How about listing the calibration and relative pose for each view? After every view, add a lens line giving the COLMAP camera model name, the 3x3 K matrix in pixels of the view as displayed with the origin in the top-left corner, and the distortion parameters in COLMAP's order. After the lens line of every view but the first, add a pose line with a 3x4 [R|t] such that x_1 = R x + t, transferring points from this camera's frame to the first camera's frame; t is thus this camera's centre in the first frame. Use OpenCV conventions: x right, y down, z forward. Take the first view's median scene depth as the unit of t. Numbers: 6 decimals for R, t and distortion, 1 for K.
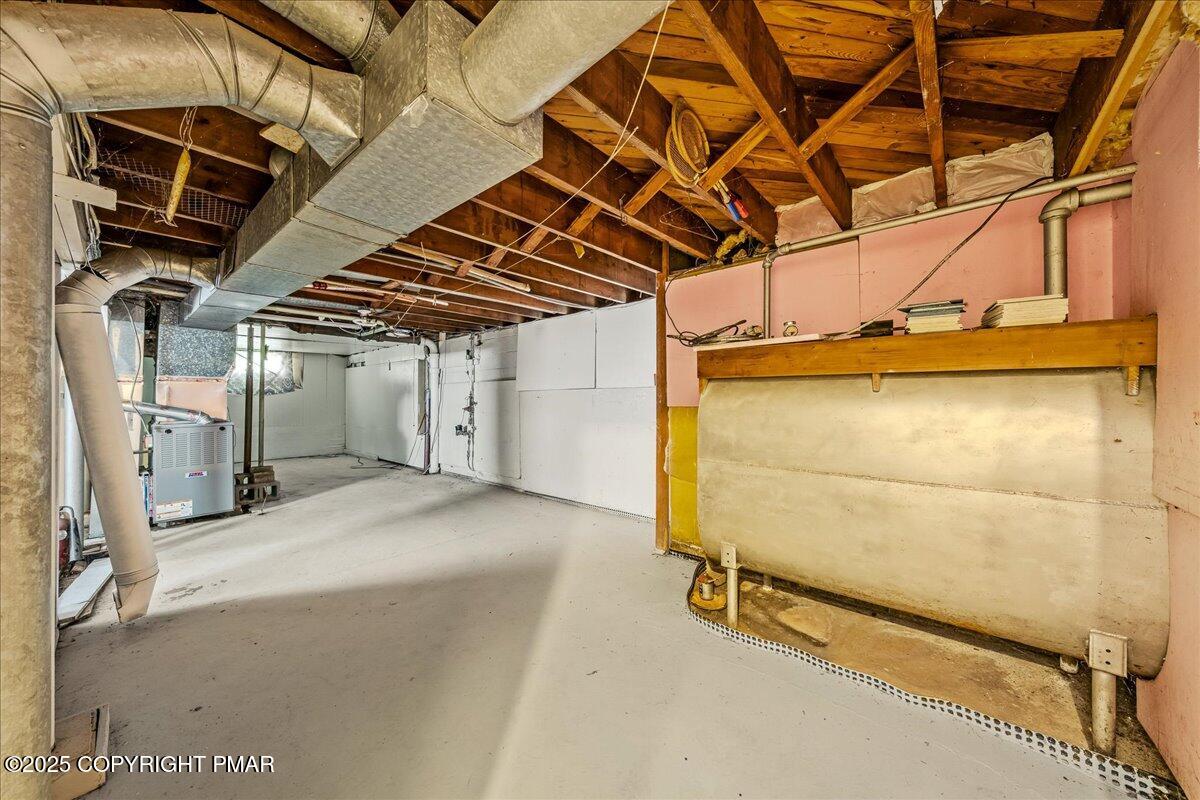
lens RADIAL K [[414.9, 0, 602.0], [0, 414.9, 394.1], [0, 0, 1]] dist [0.000110, 0.000028]
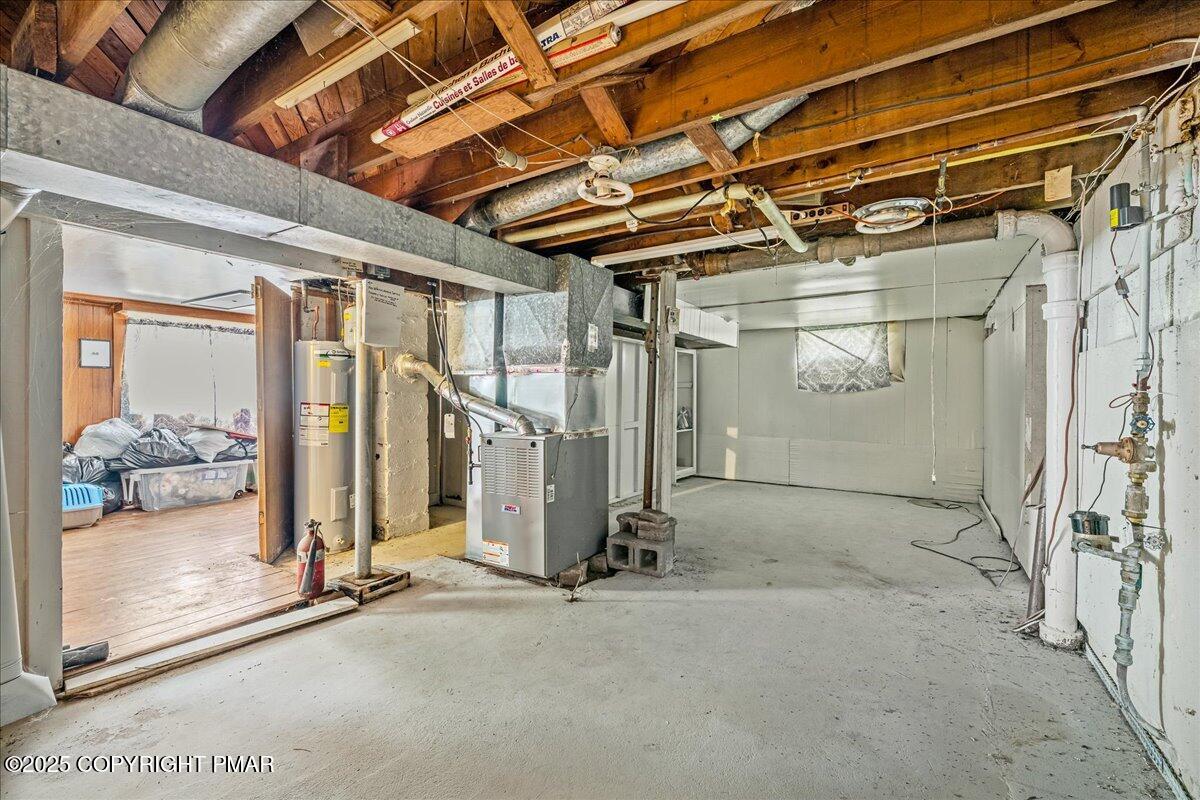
lens RADIAL K [[512.8, 0, 601.0], [0, 512.8, 395.4], [0, 0, 1]] dist [0.000286, 0.000064]
pose [[0.144059, 0.001471, -0.989568, -0.081662], [0.003446, 0.999992, 0.001989, 0.004412], [0.989563, -0.003697, 0.144053, 0.642833]]
